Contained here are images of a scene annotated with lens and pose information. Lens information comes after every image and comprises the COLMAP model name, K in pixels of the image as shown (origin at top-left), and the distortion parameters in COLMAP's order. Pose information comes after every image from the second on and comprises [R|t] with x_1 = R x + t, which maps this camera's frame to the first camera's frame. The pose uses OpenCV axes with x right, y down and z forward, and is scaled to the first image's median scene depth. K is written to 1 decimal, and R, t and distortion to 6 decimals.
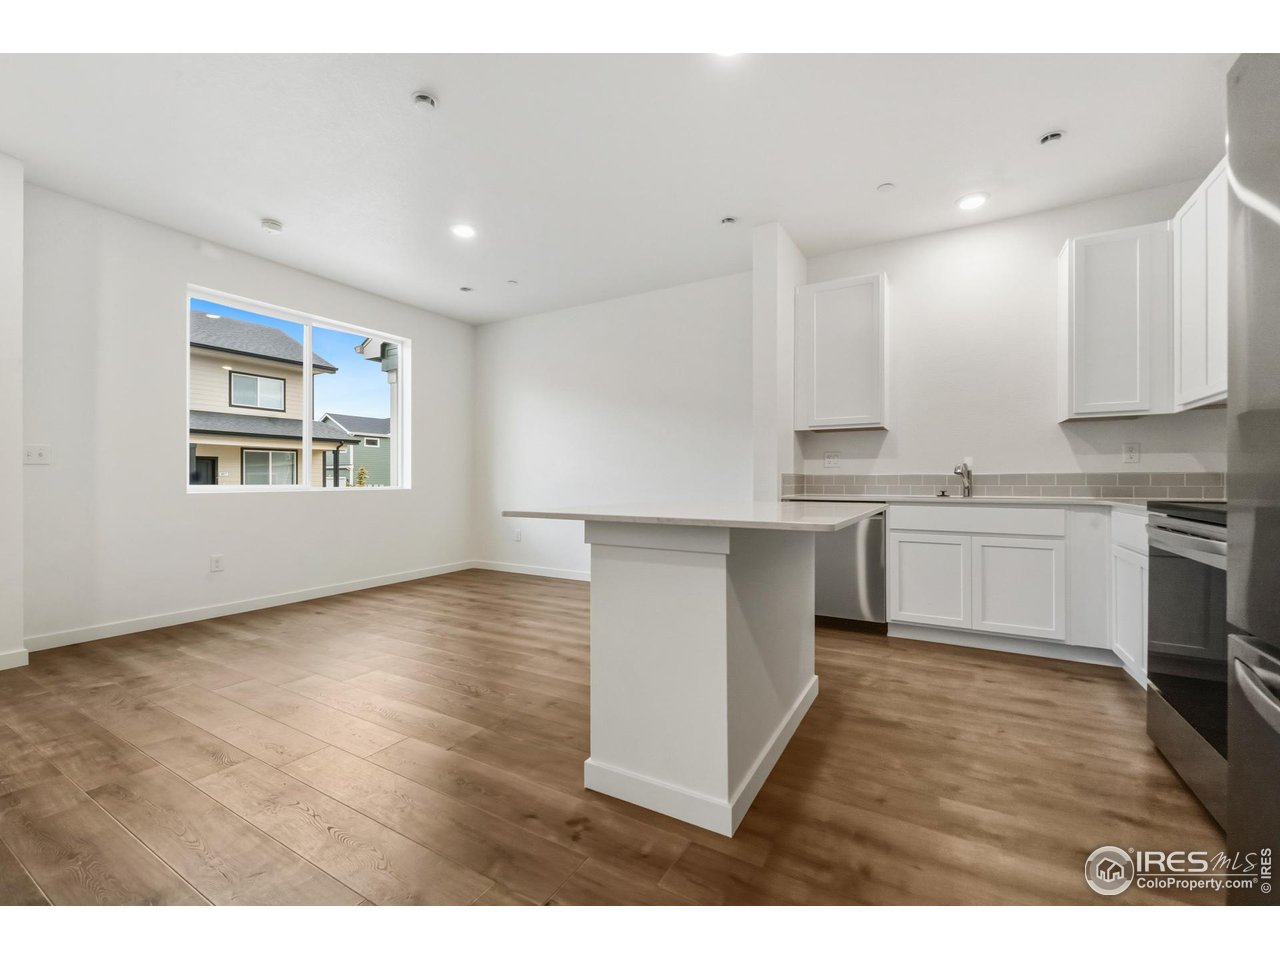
lens RADIAL K [[523.4, 0, 639.7], [0, 523.4, 477.5], [0, 0, 1]] dist [0.002058, -0.000978]
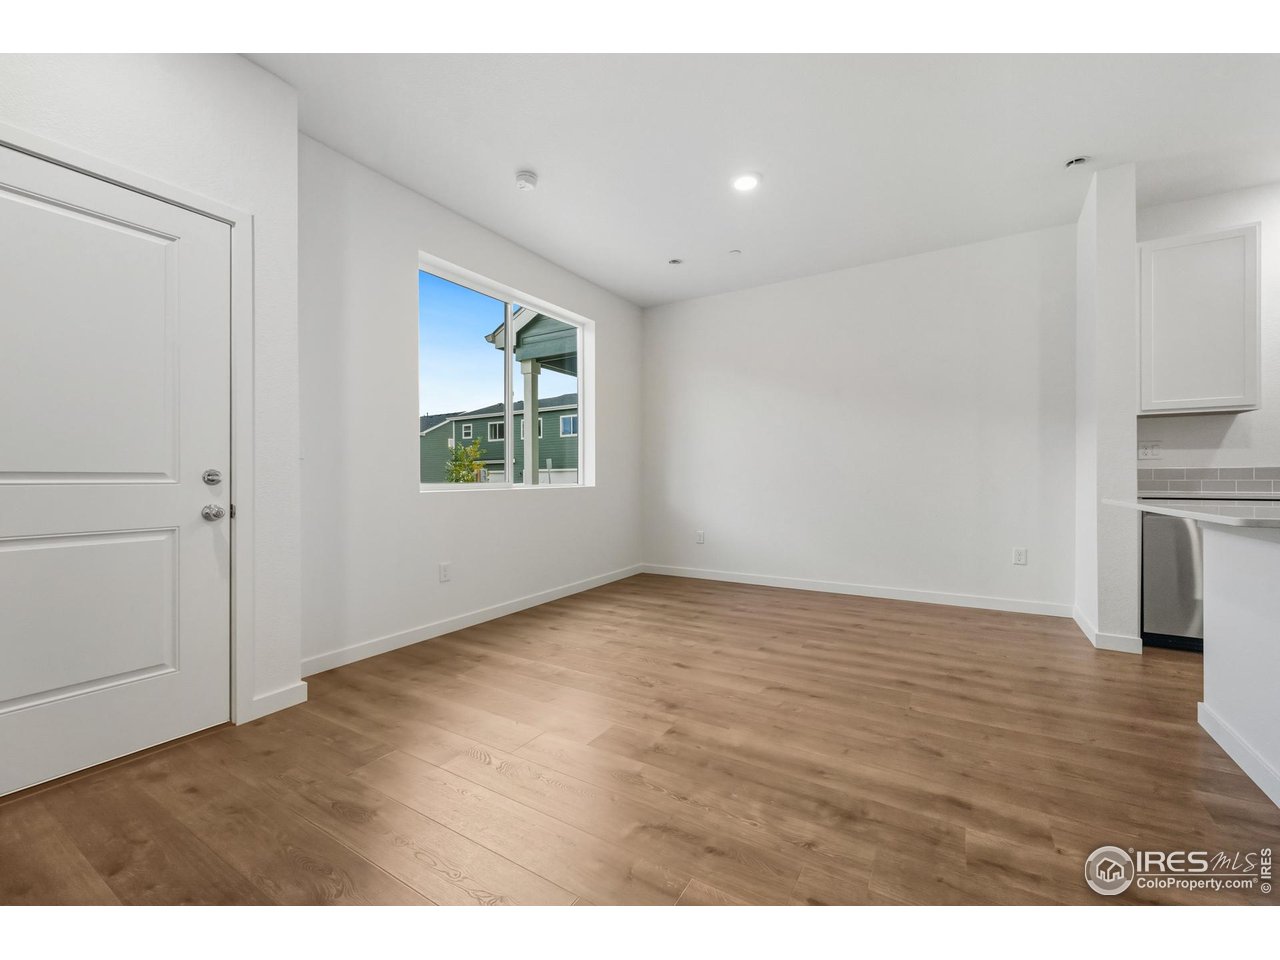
lens RADIAL K [[523.4, 0, 647.7], [0, 523.4, 478.7], [0, 0, 1]] dist [0.002058, -0.000978]
pose [[0.999695, -0.004588, -0.024273, -0.450169], [0.004740, 0.999970, 0.006200, 0.002919], [0.024244, -0.006314, 0.999686, 0.137376]]
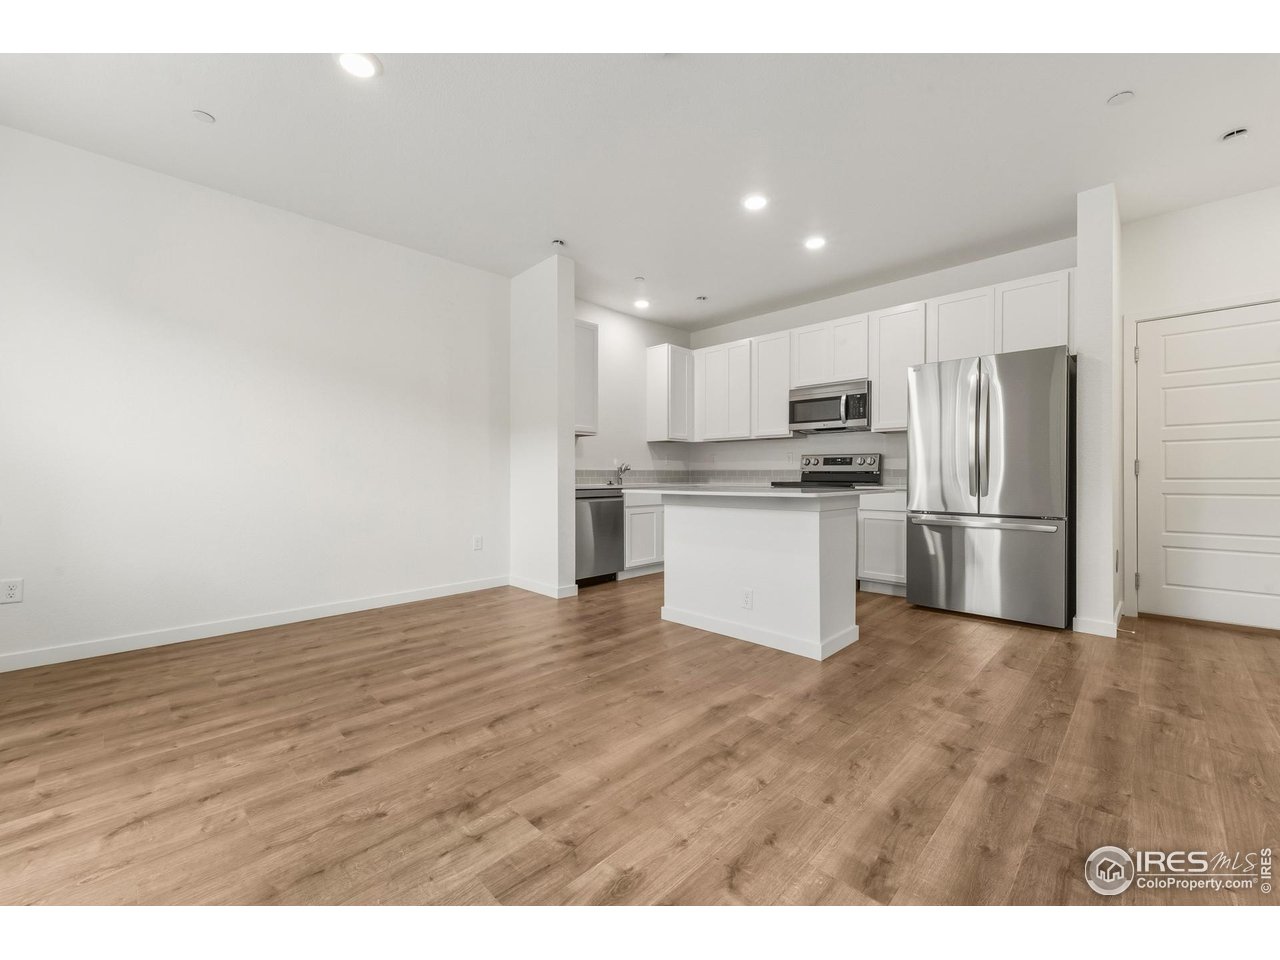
lens RADIAL K [[523.4, 0, 631.7], [0, 523.4, 480.4], [0, 0, 1]] dist [0.002058, -0.000978]
pose [[0.256247, -0.010461, 0.966555, -0.802561], [-0.002851, 0.999929, 0.011578, 0.006025], [-0.966607, -0.005722, 0.256199, 0.509733]]
